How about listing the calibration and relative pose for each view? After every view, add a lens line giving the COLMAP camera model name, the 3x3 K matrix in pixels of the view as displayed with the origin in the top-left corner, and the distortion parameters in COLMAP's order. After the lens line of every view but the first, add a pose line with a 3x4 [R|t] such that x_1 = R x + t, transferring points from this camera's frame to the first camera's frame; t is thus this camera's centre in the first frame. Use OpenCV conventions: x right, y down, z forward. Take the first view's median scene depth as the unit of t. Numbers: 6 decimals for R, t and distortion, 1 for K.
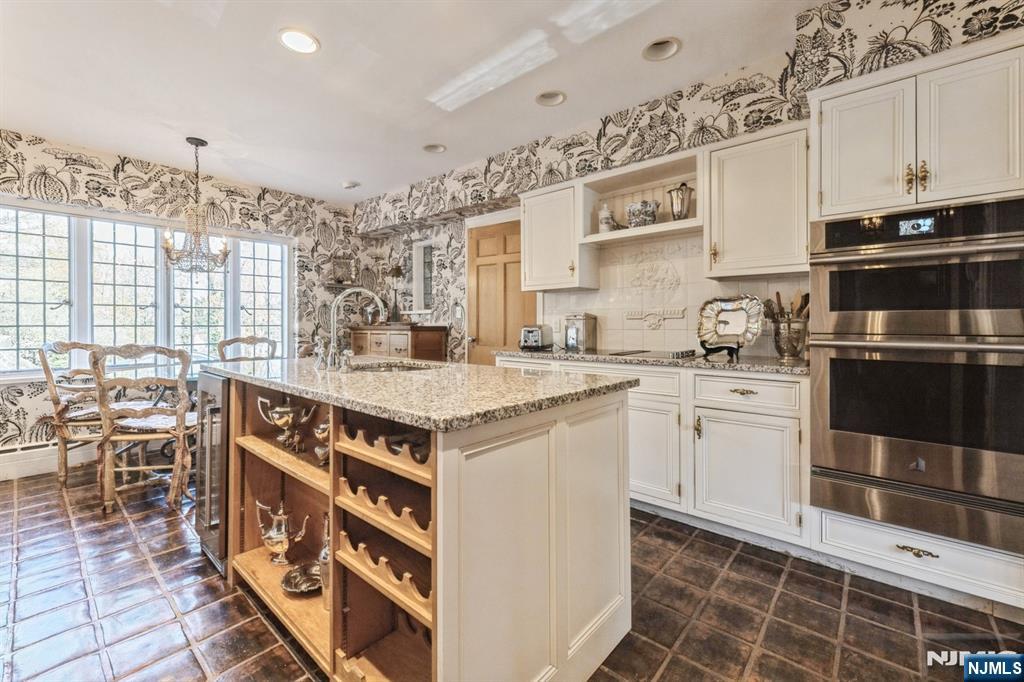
lens RADIAL K [[417.5, 0, 502.7], [0, 417.5, 319.6], [0, 0, 1]] dist [0.004866, 0.000857]
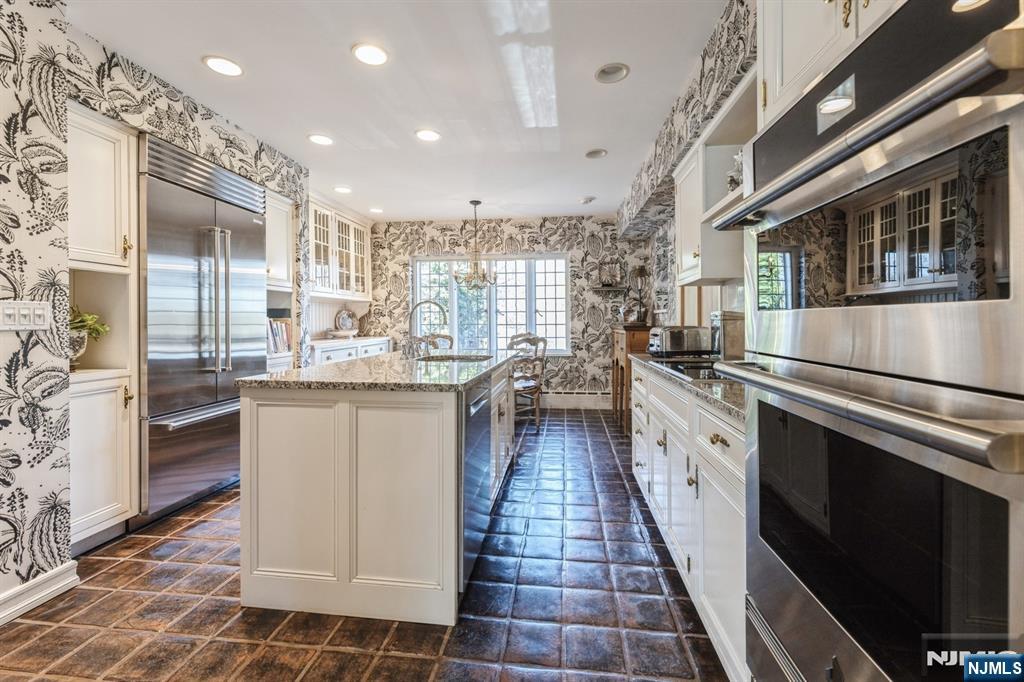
lens RADIAL K [[417.5, 0, 519.8], [0, 417.5, 319.6], [0, 0, 1]] dist [0.004866, 0.000857]
pose [[0.578775, -0.002294, -0.815484, 0.431701], [0.009219, 0.999951, 0.003730, -0.005994], [0.815435, -0.009677, 0.578767, 0.190746]]
